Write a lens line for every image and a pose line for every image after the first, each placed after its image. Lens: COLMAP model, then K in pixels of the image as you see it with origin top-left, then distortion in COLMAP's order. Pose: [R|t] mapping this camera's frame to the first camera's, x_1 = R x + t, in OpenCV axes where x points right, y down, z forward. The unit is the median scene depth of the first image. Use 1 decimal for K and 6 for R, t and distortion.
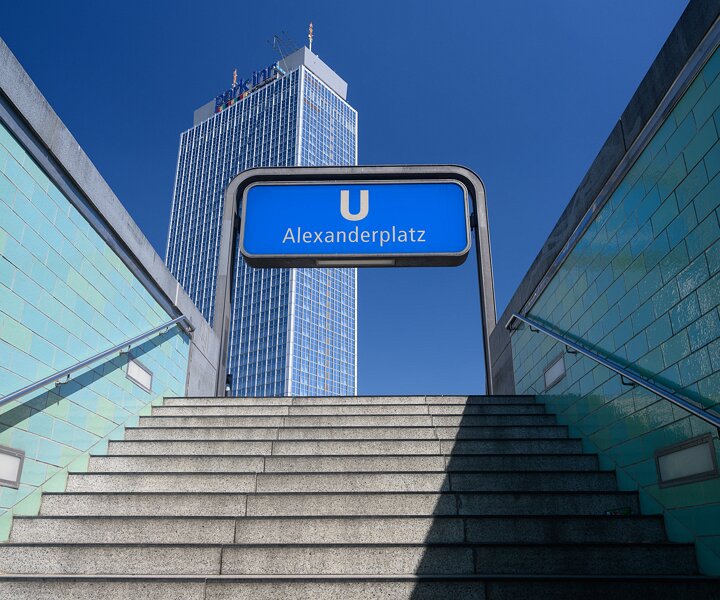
lens RADIAL K [[594.4, 0, 358.6], [0, 594.4, 259.8], [0, 0, 1]] dist [-0.008657, 0.000801]
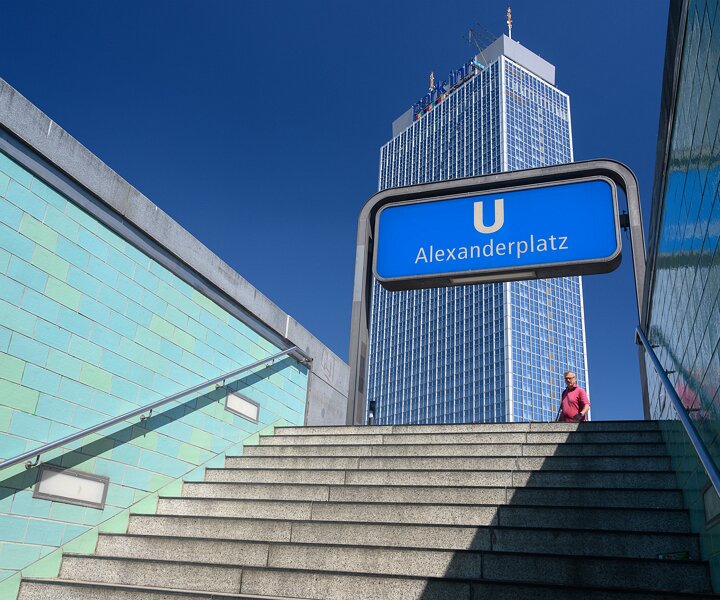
lens RADIAL K [[659.1, 0, 413.9], [0, 659.1, 245.3], [0, 0, 1]] dist [-0.010470, 0.001333]
pose [[0.950379, -0.090594, -0.297611, 0.295402], [0.081800, 0.995768, -0.041901, -0.019997], [0.300147, 0.015477, 0.953767, -0.043471]]
